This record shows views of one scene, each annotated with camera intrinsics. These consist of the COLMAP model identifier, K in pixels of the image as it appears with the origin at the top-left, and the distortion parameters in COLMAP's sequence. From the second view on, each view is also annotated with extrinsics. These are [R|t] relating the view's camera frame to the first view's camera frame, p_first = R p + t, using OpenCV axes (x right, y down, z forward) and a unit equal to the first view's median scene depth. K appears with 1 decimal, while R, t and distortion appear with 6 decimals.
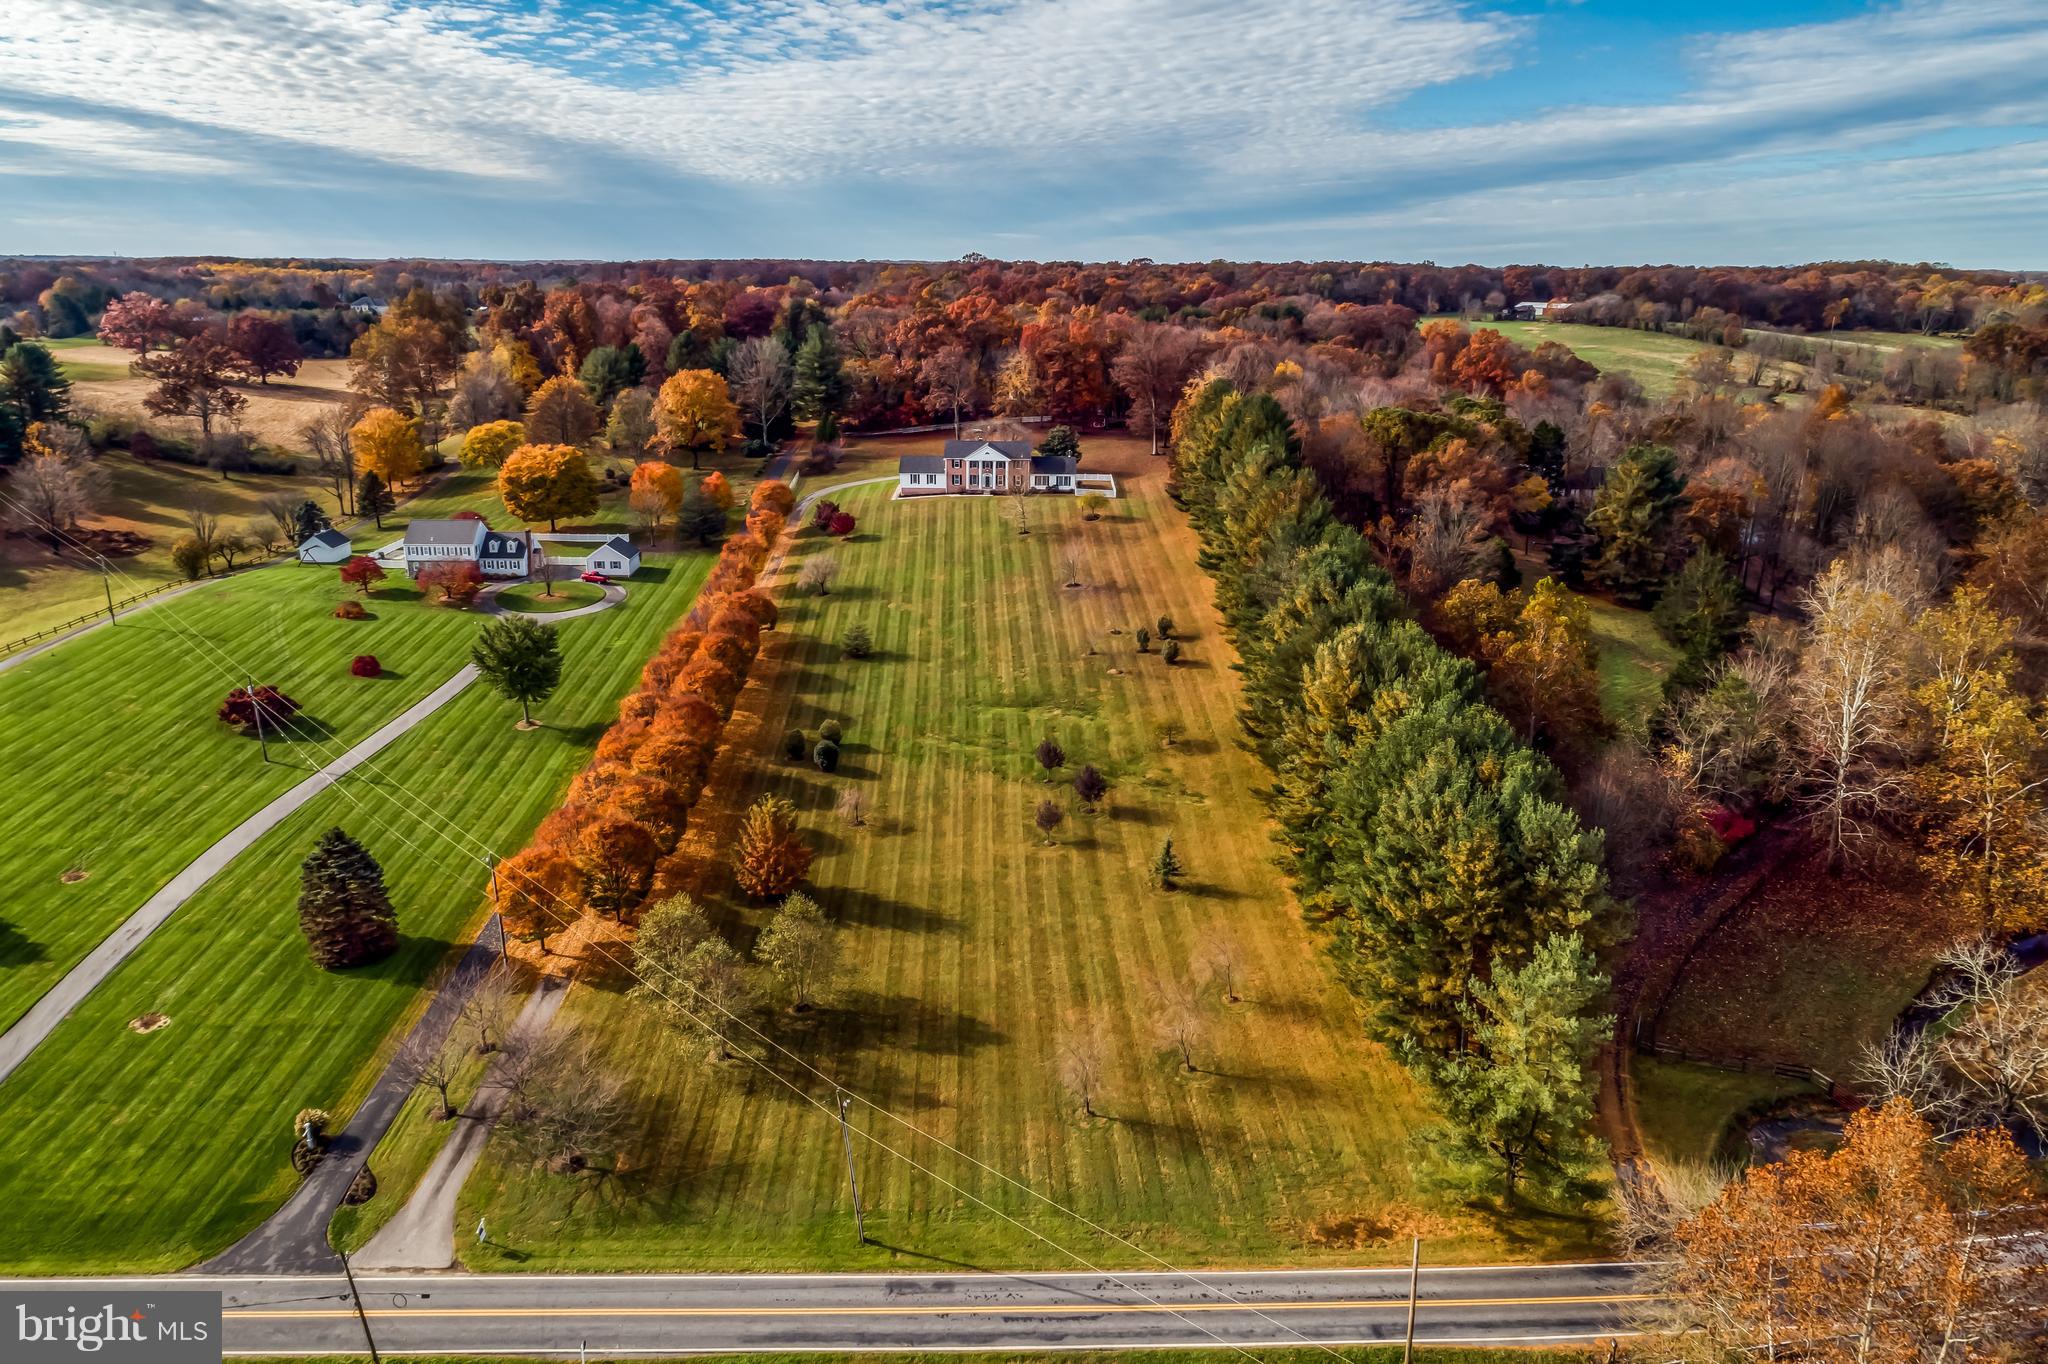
lens RADIAL K [[1410.1, 0, 1024.0], [0, 1410.1, 682.0], [0, 0, 1]] dist [-0.003625, 0.007100]
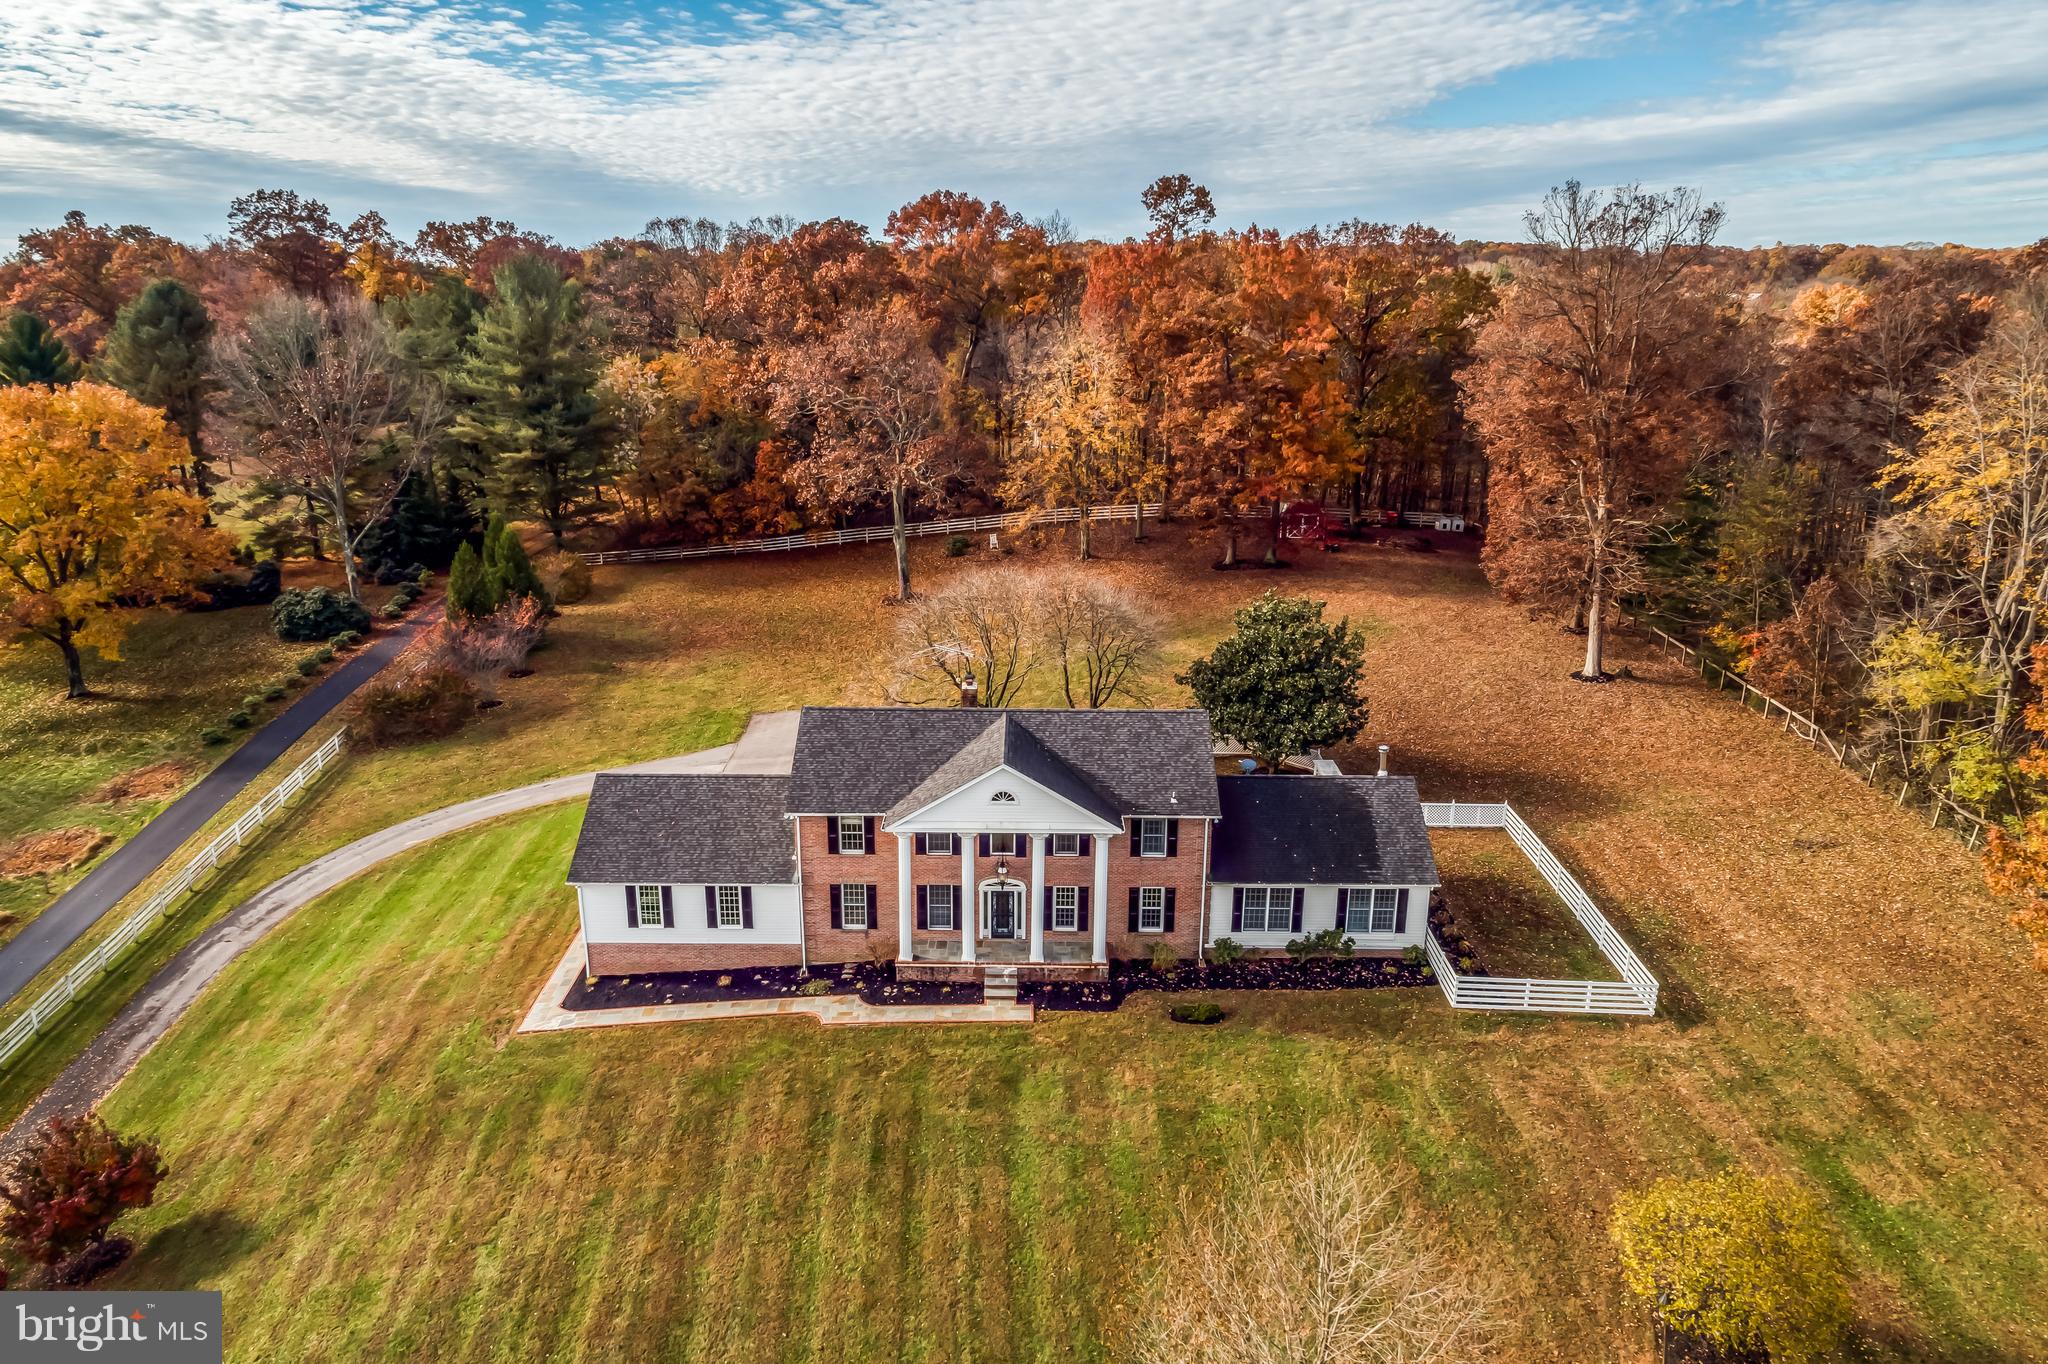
lens RADIAL K [[1410.1, 0, 1024.0], [0, 1410.1, 682.0], [0, 0, 1]] dist [-0.003625, 0.007100]
pose [[0.999969, -0.005205, 0.005968, -0.022583], [0.005268, 0.999931, -0.010520, -0.165542], [-0.005913, 0.010551, 0.999927, 0.753987]]
